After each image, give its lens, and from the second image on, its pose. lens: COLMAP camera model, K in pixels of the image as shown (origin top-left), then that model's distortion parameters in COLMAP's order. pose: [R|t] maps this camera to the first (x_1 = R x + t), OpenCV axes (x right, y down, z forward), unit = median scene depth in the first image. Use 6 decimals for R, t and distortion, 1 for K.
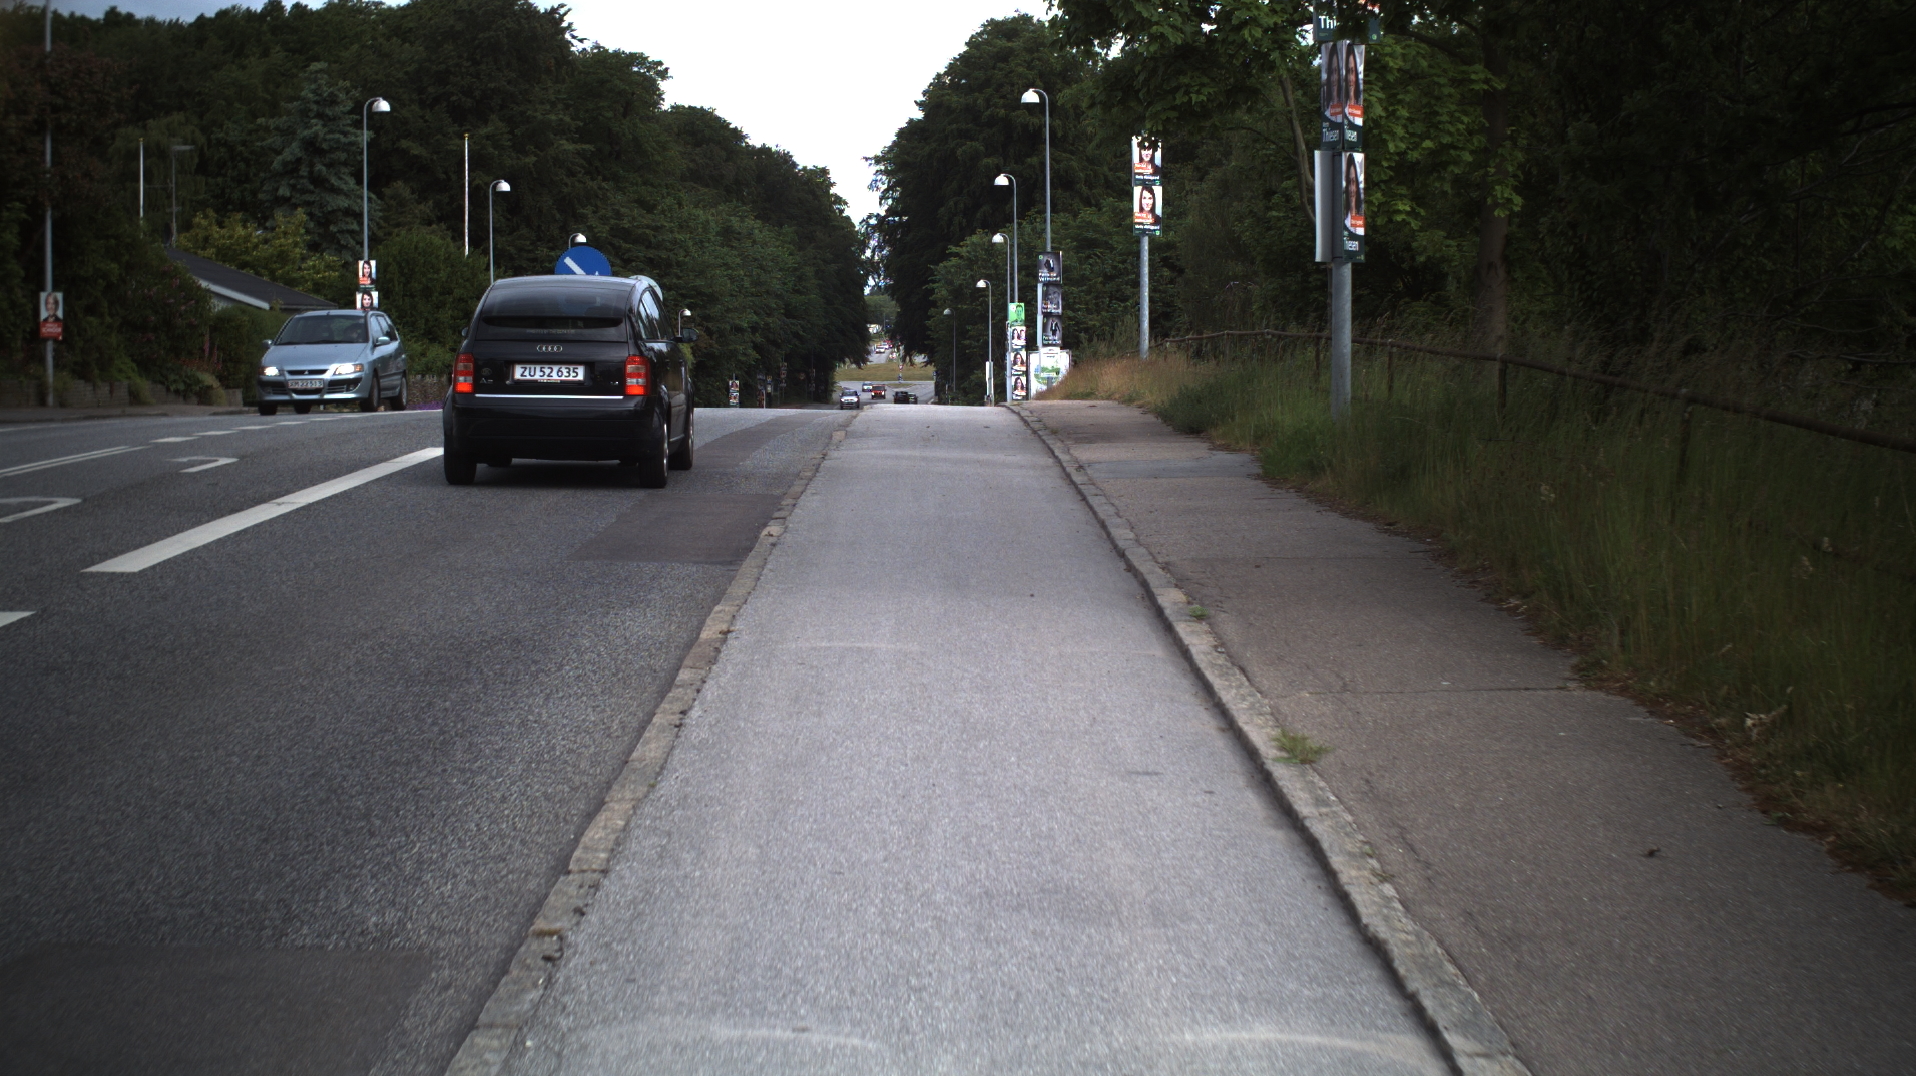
lens RADIAL K [[3359.5, 0, 958.0], [0, 3359.5, 538.0], [0, 0, 1]] dist [-0.295218, 0.338560]
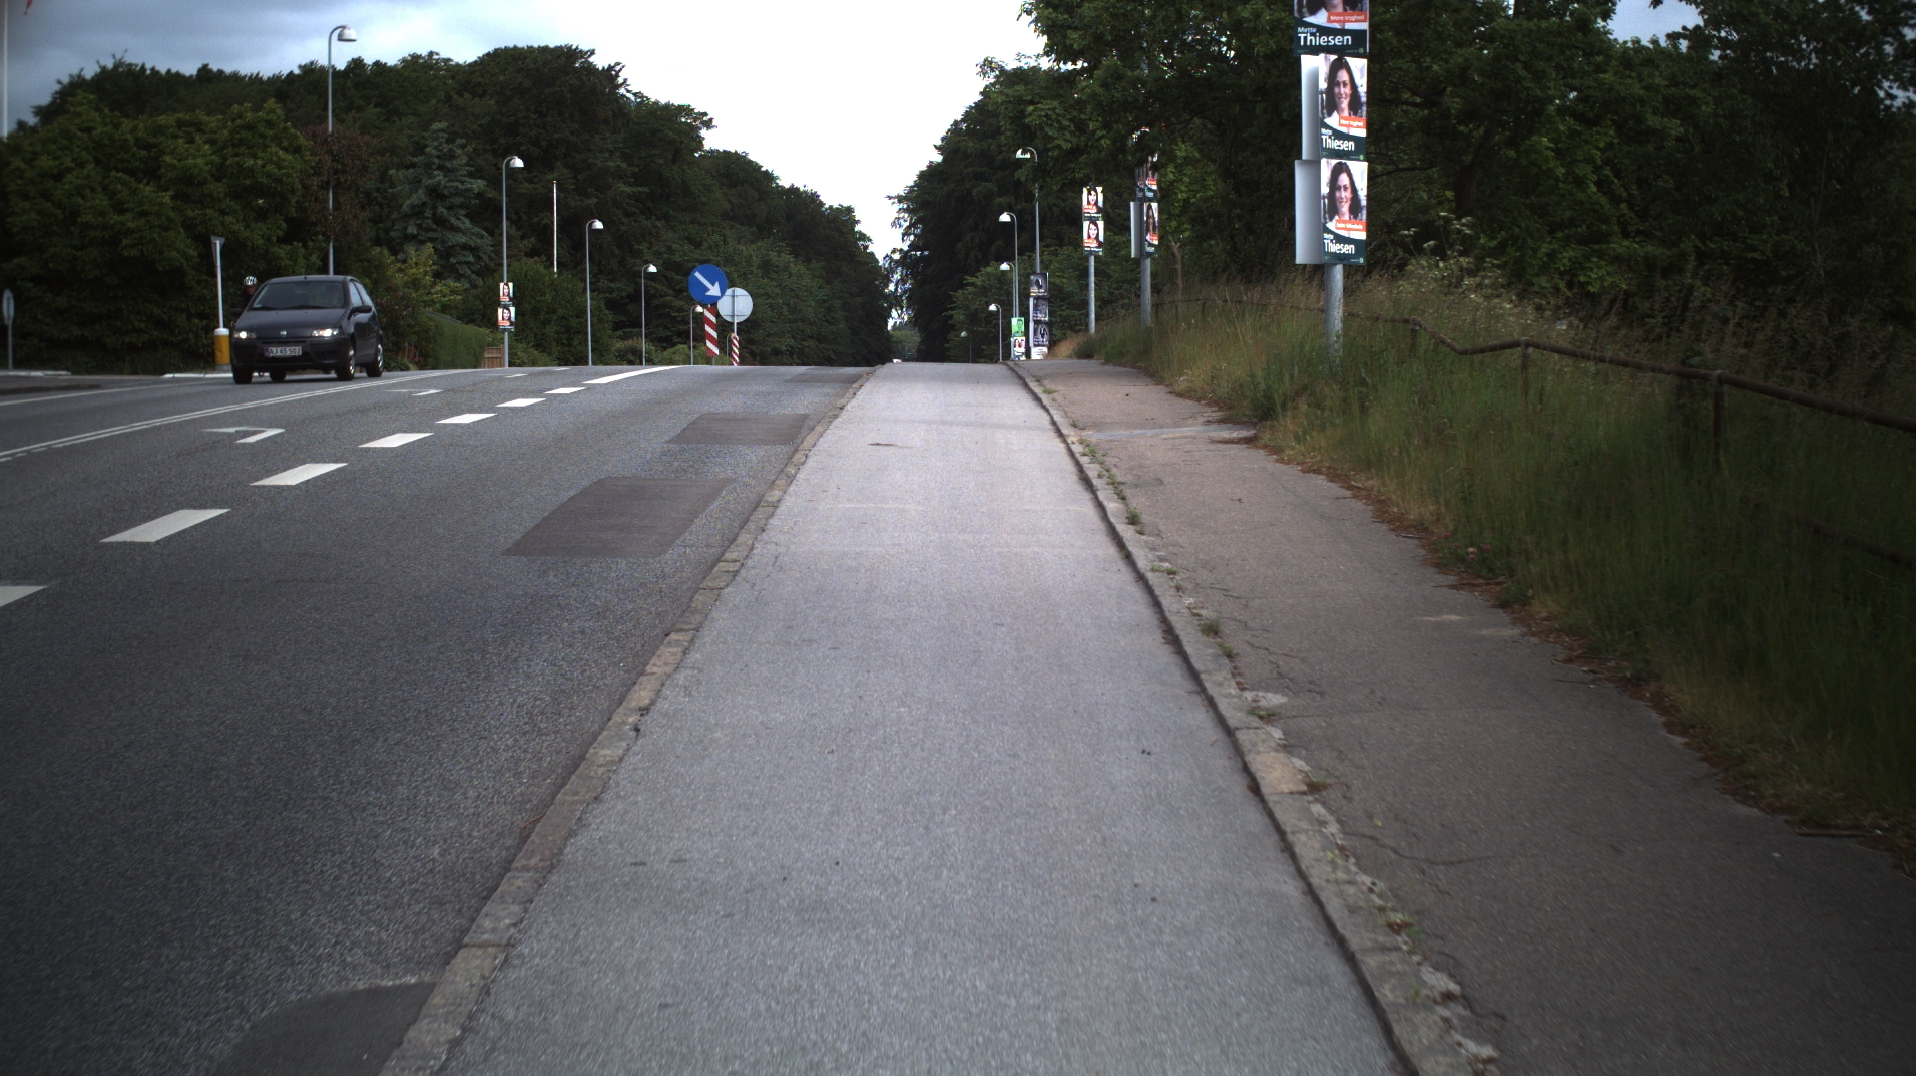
lens RADIAL K [[3359.5, 0, 958.0], [0, 3359.5, 538.0], [0, 0, 1]] dist [-0.295218, 0.338560]
pose [[0.999957, -0.006243, -0.006792, 0.002068], [0.006167, 0.999920, -0.011082, 0.014226], [0.006861, 0.011039, 0.999916, -0.133885]]
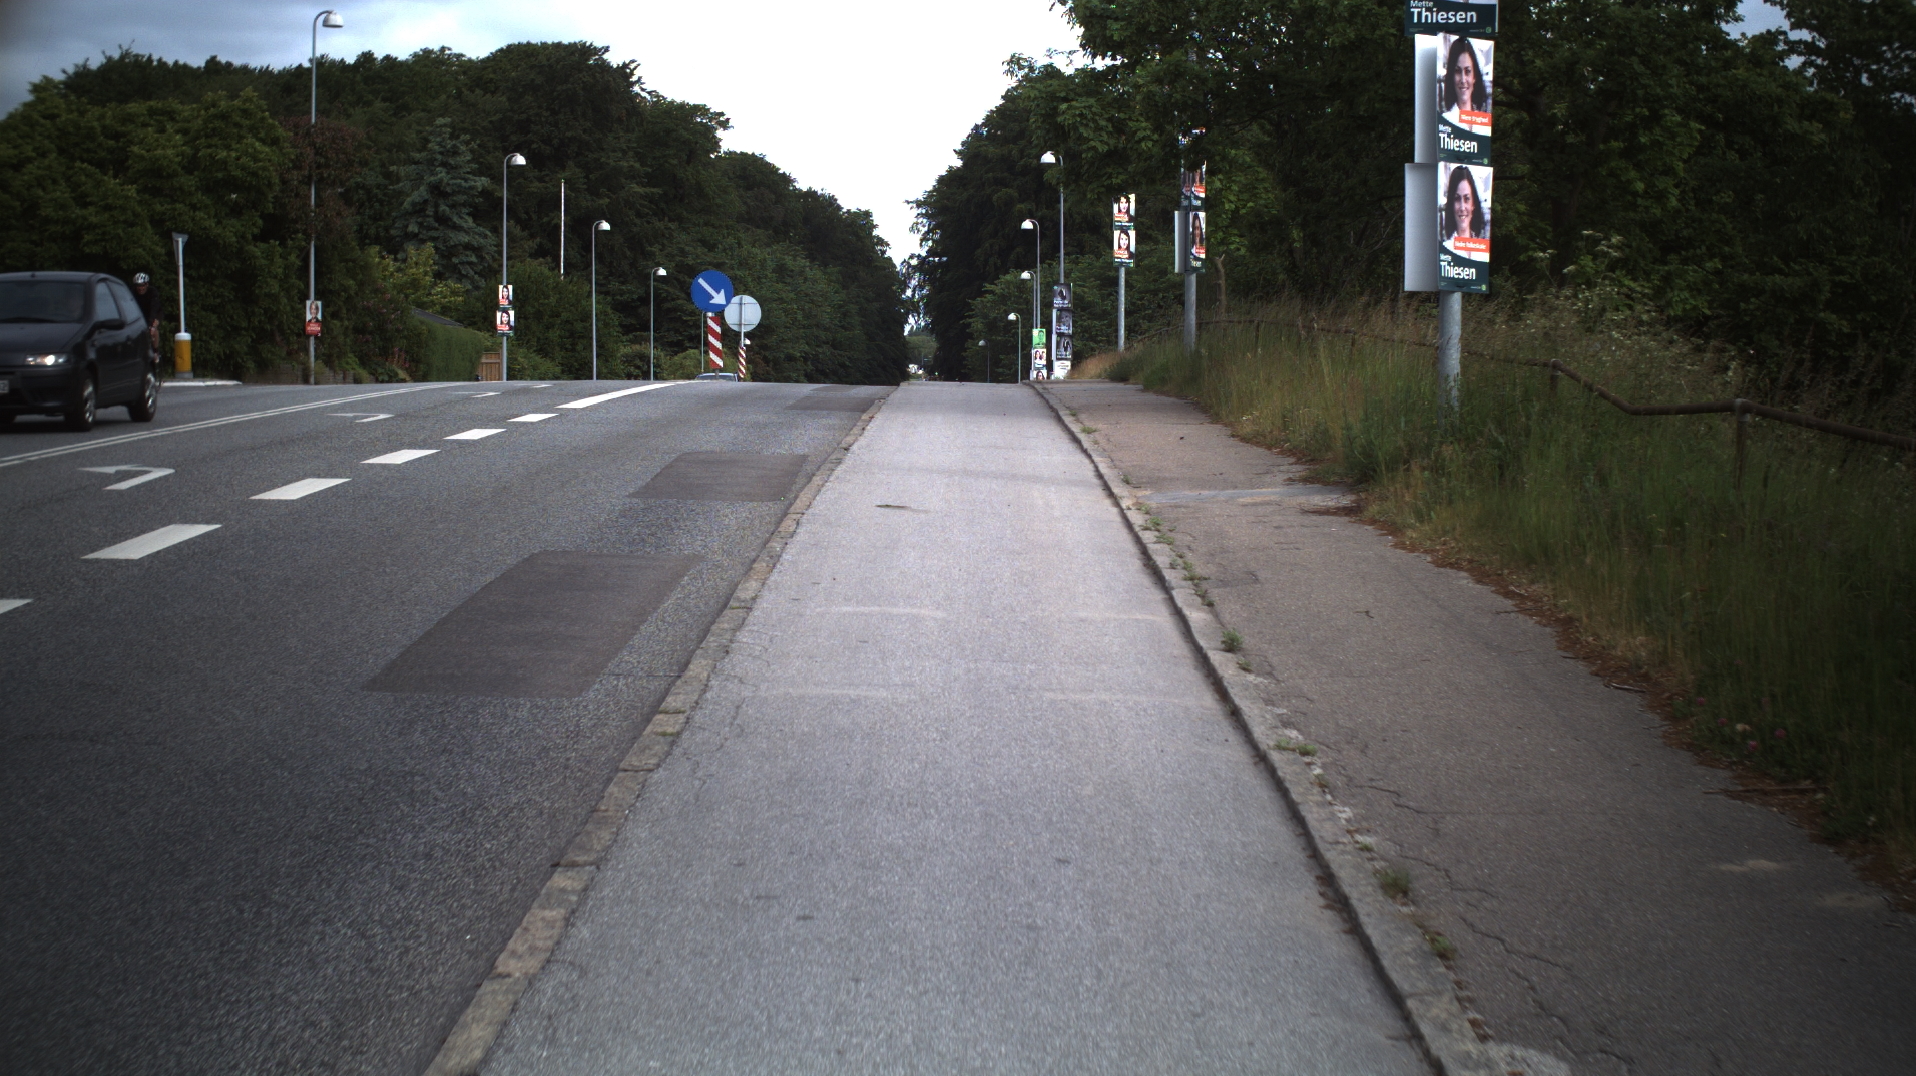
lens RADIAL K [[3359.5, 0, 958.0], [0, 3359.5, 538.0], [0, 0, 1]] dist [-0.295218, 0.338560]
pose [[0.999903, 0.008826, -0.010810, 0.001415], [-0.008964, 0.999879, -0.012730, 0.011232], [0.010696, 0.012826, 0.999861, -0.107141]]
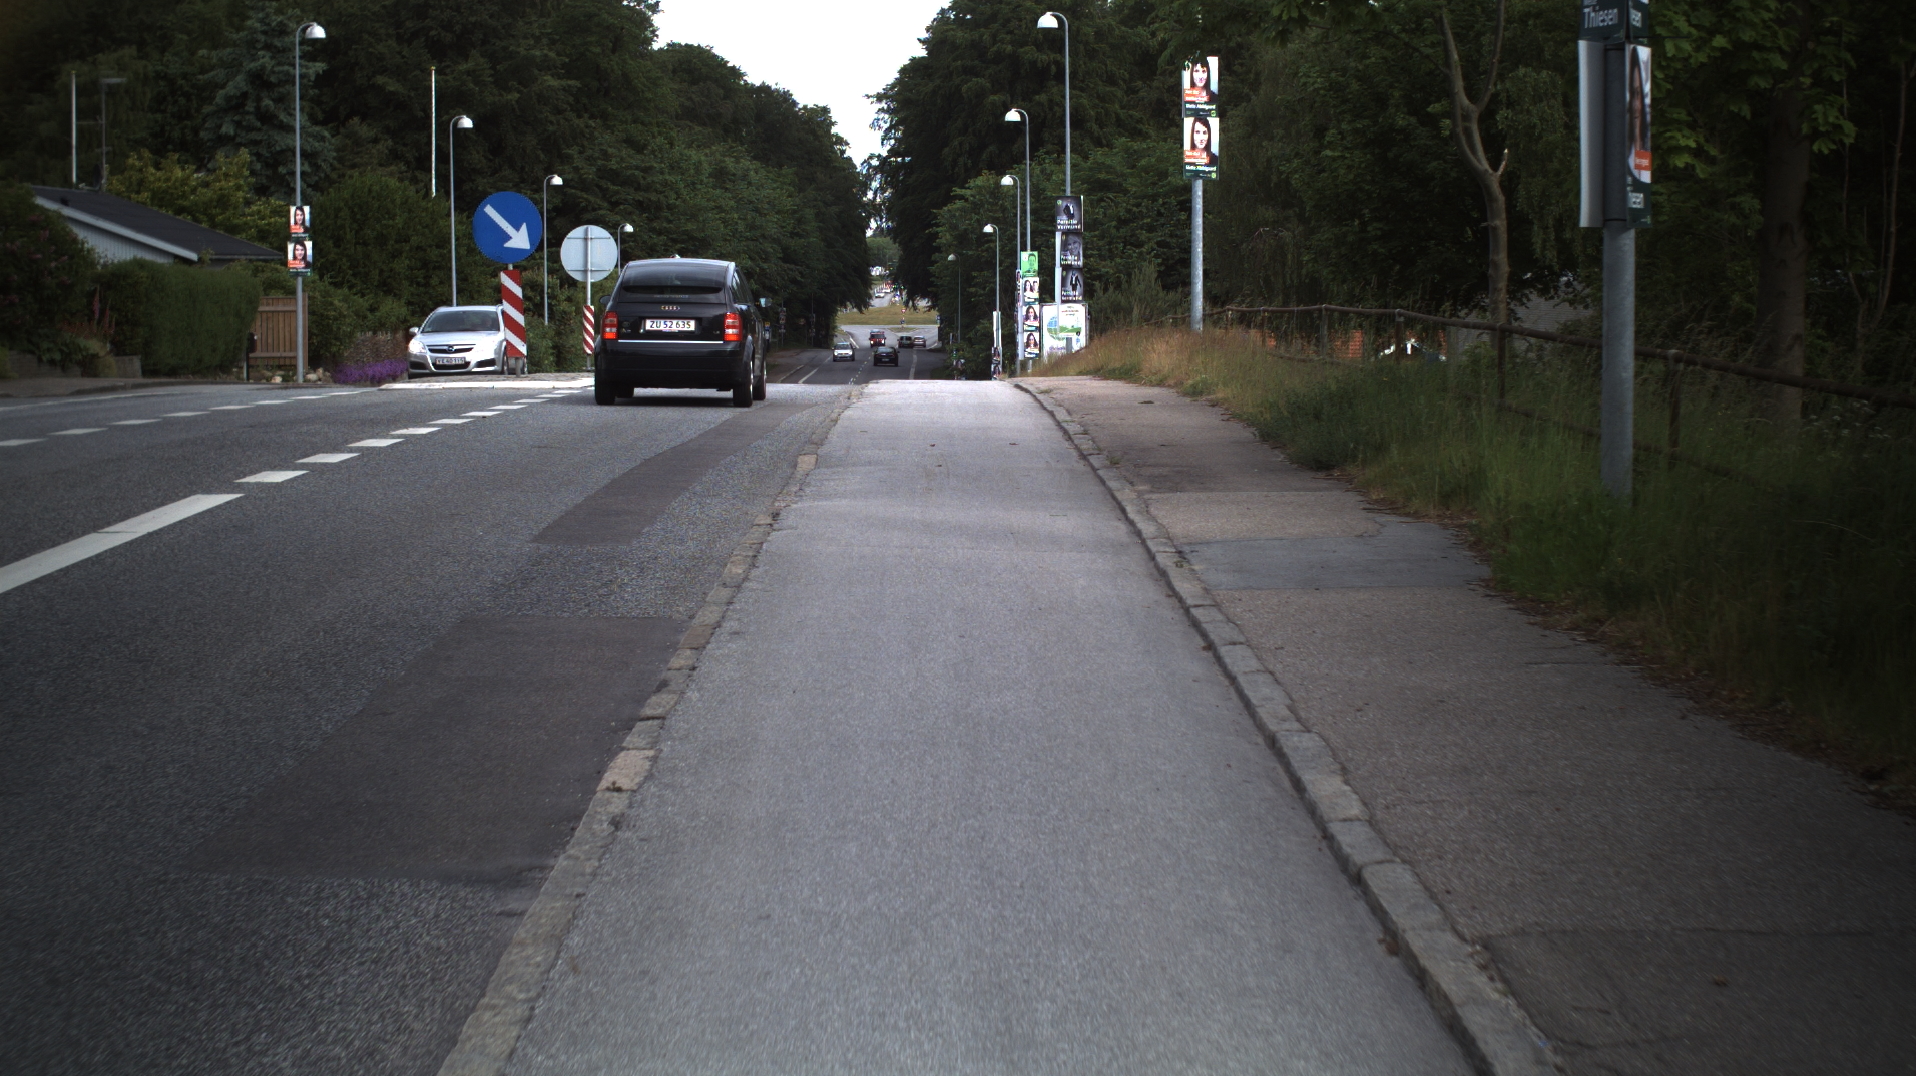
lens RADIAL K [[3359.5, 0, 958.0], [0, 3359.5, 538.0], [0, 0, 1]] dist [-0.295218, 0.338560]
pose [[0.999999, 0.000761, -0.000913, -0.000548], [-0.000745, 0.999847, 0.017477, -0.004960], [0.000926, -0.017476, 0.999847, 0.053850]]
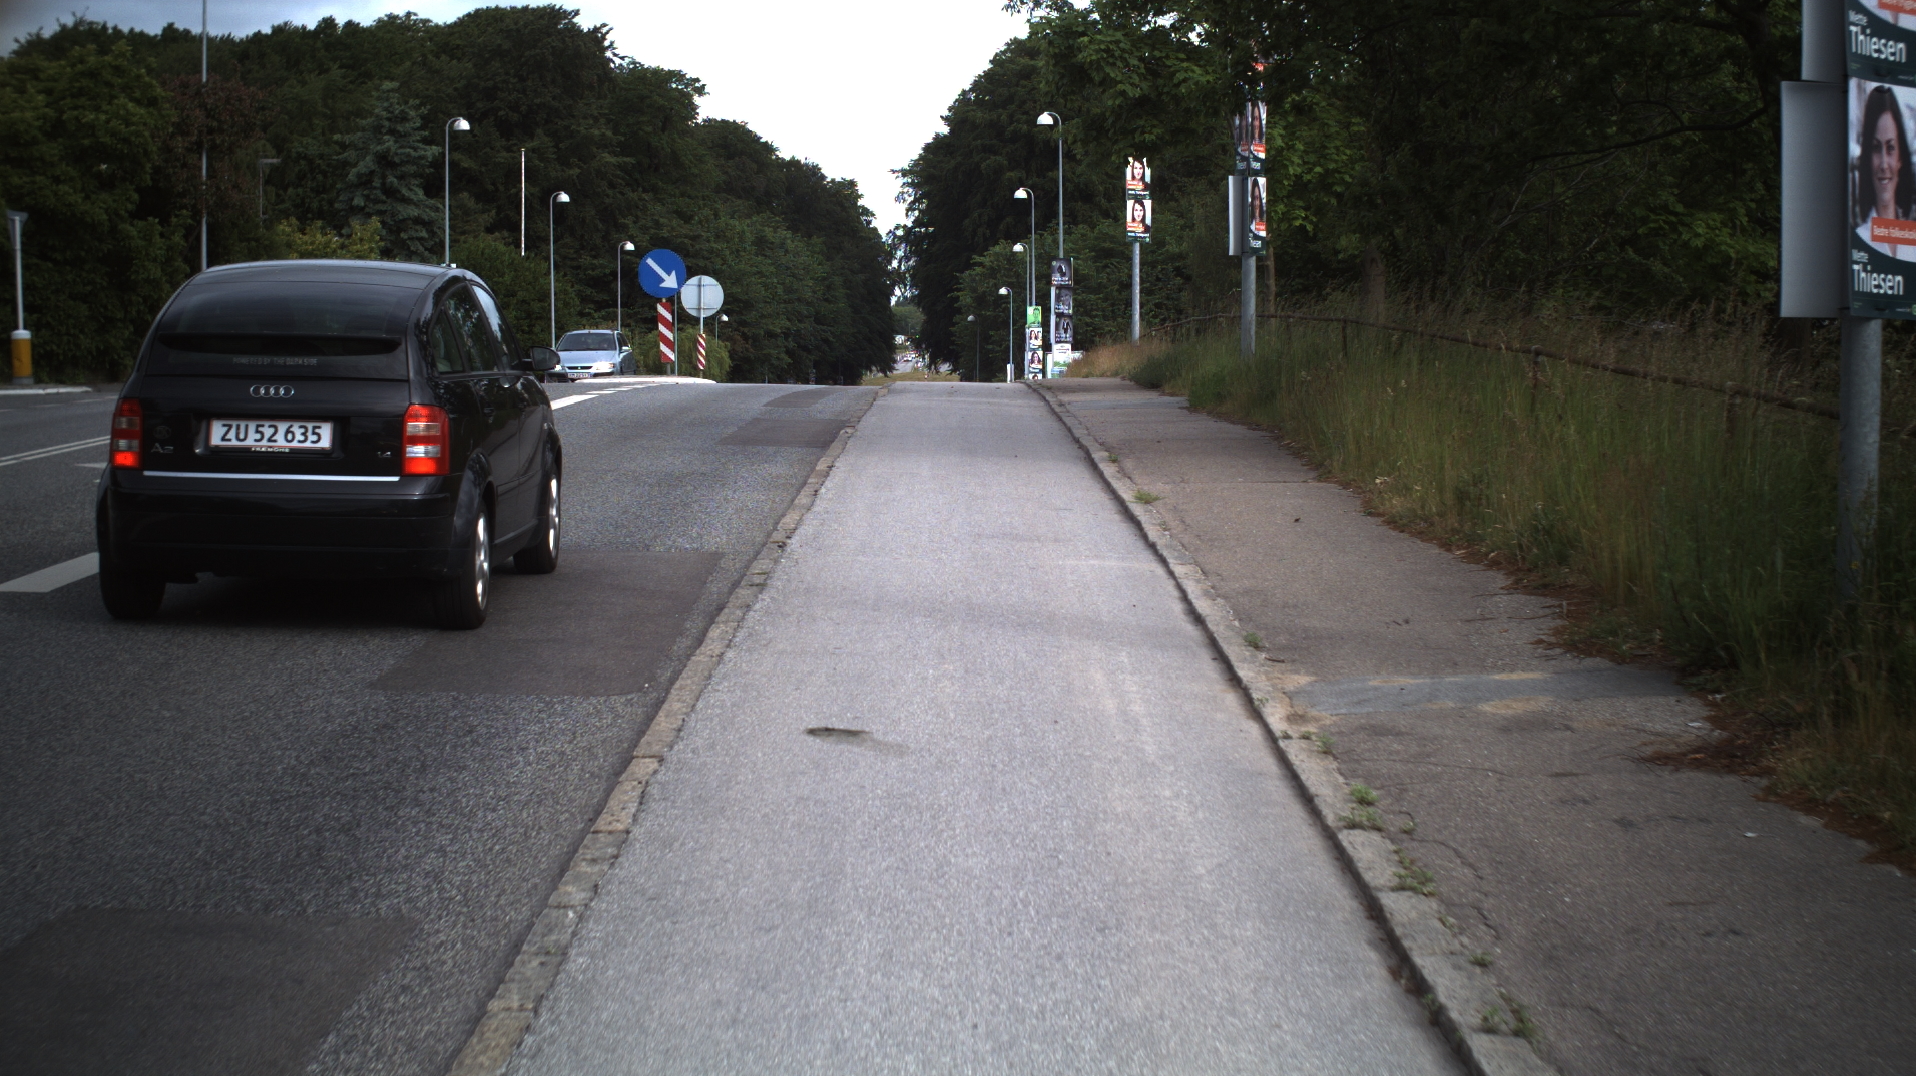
lens RADIAL K [[3359.5, 0, 958.0], [0, 3359.5, 538.0], [0, 0, 1]] dist [-0.295218, 0.338560]
pose [[0.999967, 0.003724, -0.007232, 0.000539], [-0.003750, 0.999987, -0.003584, 0.005475], [0.007219, 0.003611, 0.999967, -0.053408]]
